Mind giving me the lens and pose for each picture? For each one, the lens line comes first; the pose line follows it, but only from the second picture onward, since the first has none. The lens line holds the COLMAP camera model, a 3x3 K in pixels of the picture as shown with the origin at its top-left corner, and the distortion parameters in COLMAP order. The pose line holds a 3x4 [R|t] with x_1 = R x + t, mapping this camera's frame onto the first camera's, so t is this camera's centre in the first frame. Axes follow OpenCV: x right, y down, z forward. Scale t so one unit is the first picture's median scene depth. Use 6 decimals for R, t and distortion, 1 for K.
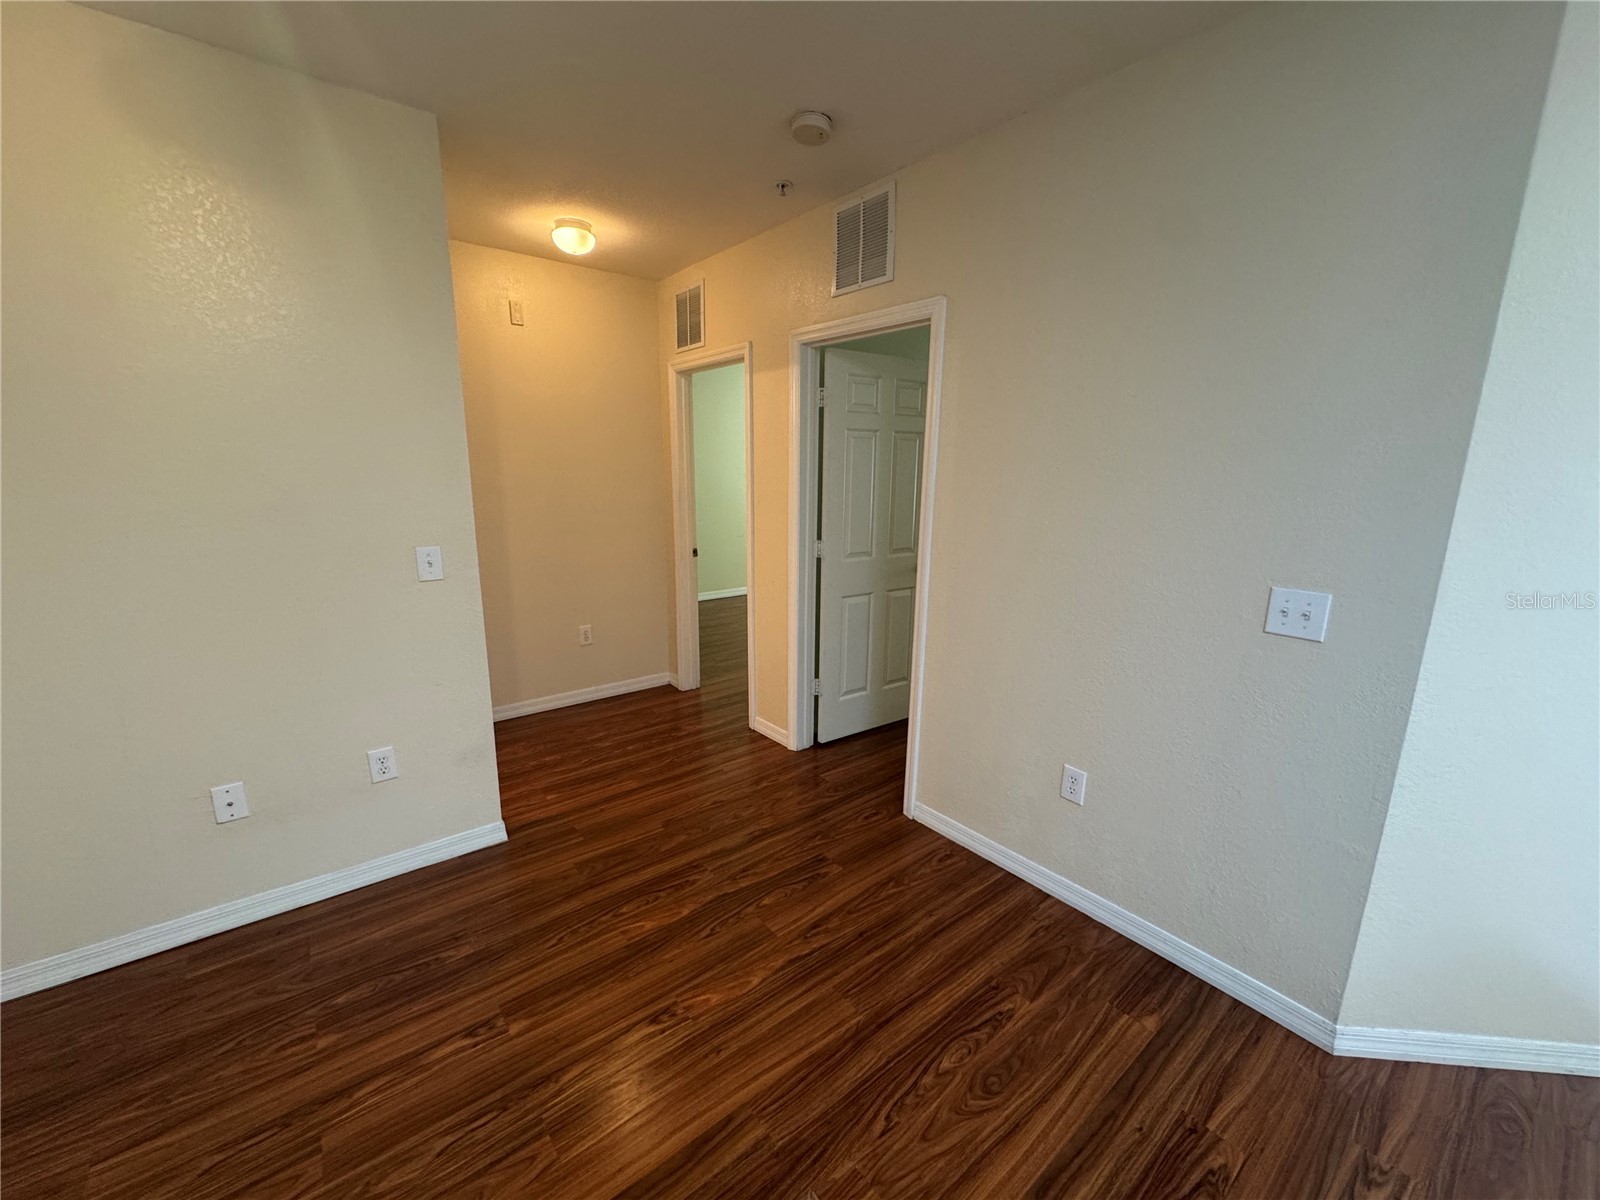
lens RADIAL K [[636.9, 0, 800.0], [0, 636.9, 600.0], [0, 0, 1]] dist [-0.003516, -0.000487]
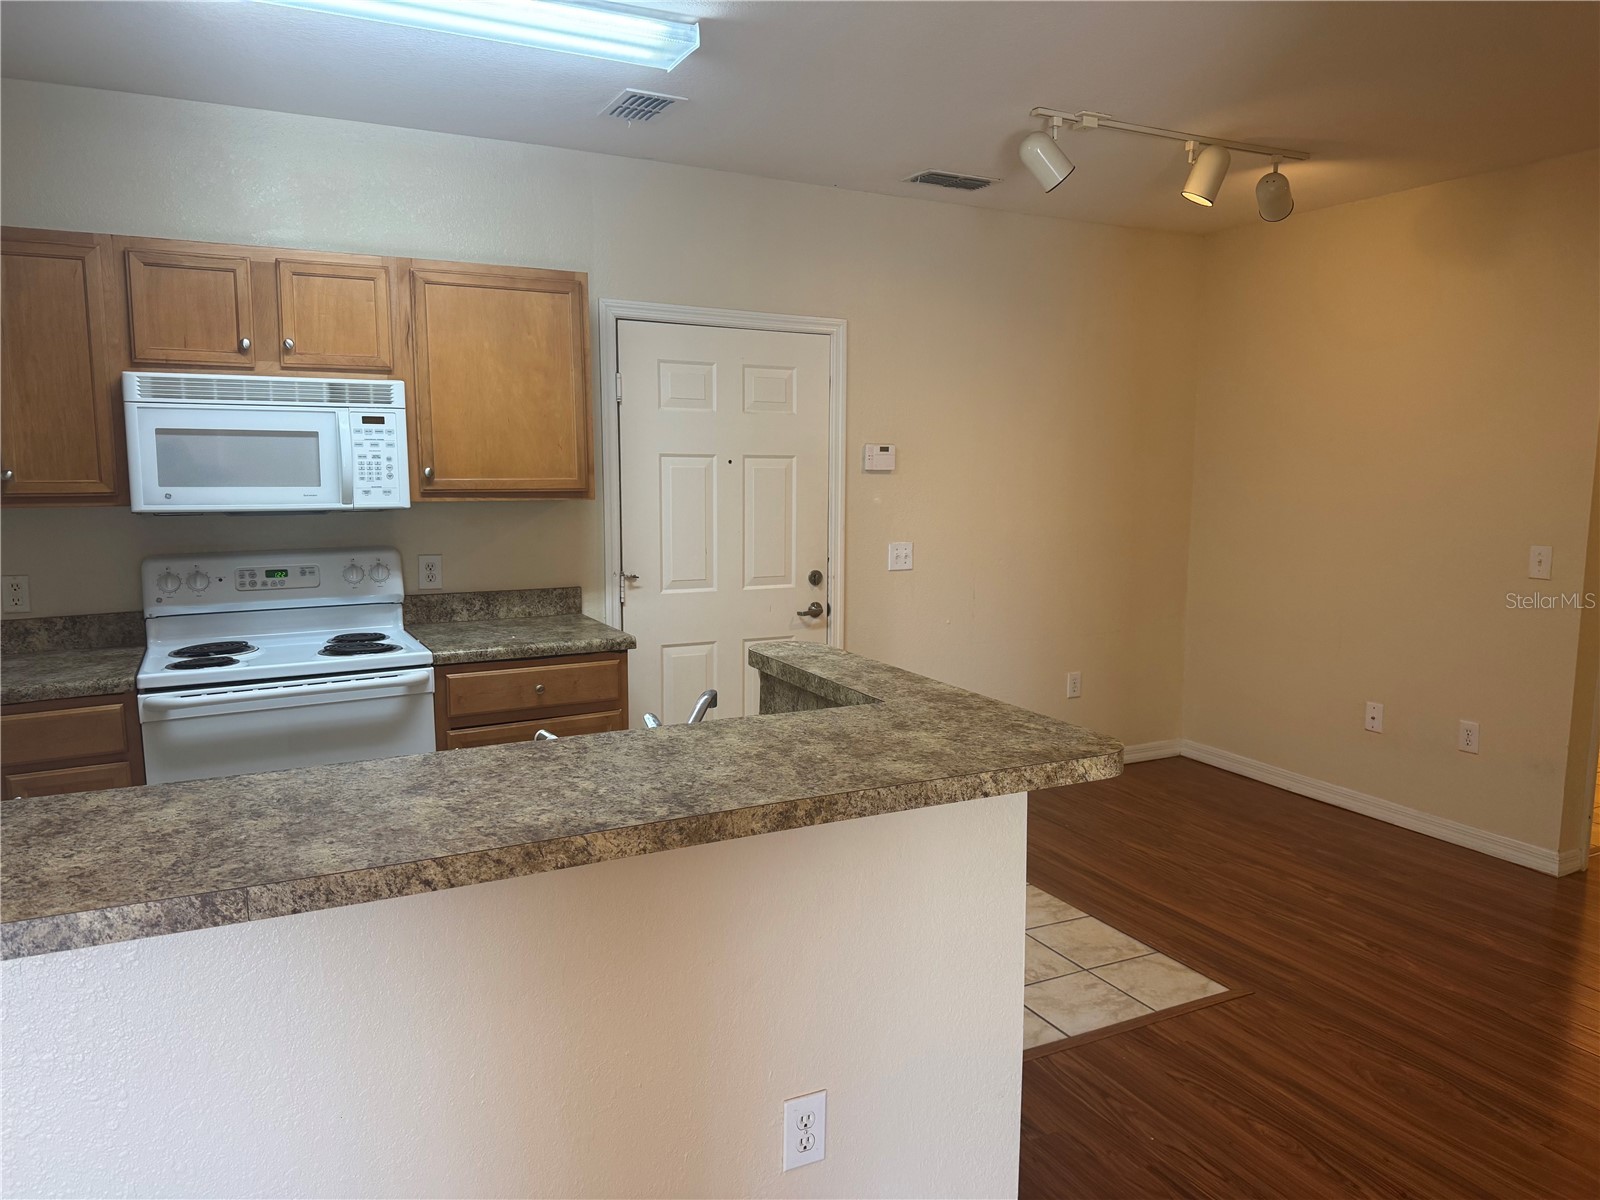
lens RADIAL K [[1124.1, 0, 800.0], [0, 1124.1, 600.0], [0, 0, 1]] dist [0.089472, -0.121483]
pose [[-0.199683, 0.106891, -0.974013, 1.941052], [-0.212375, 0.965682, 0.149516, -0.025839], [0.956568, 0.236712, -0.170130, 0.225075]]
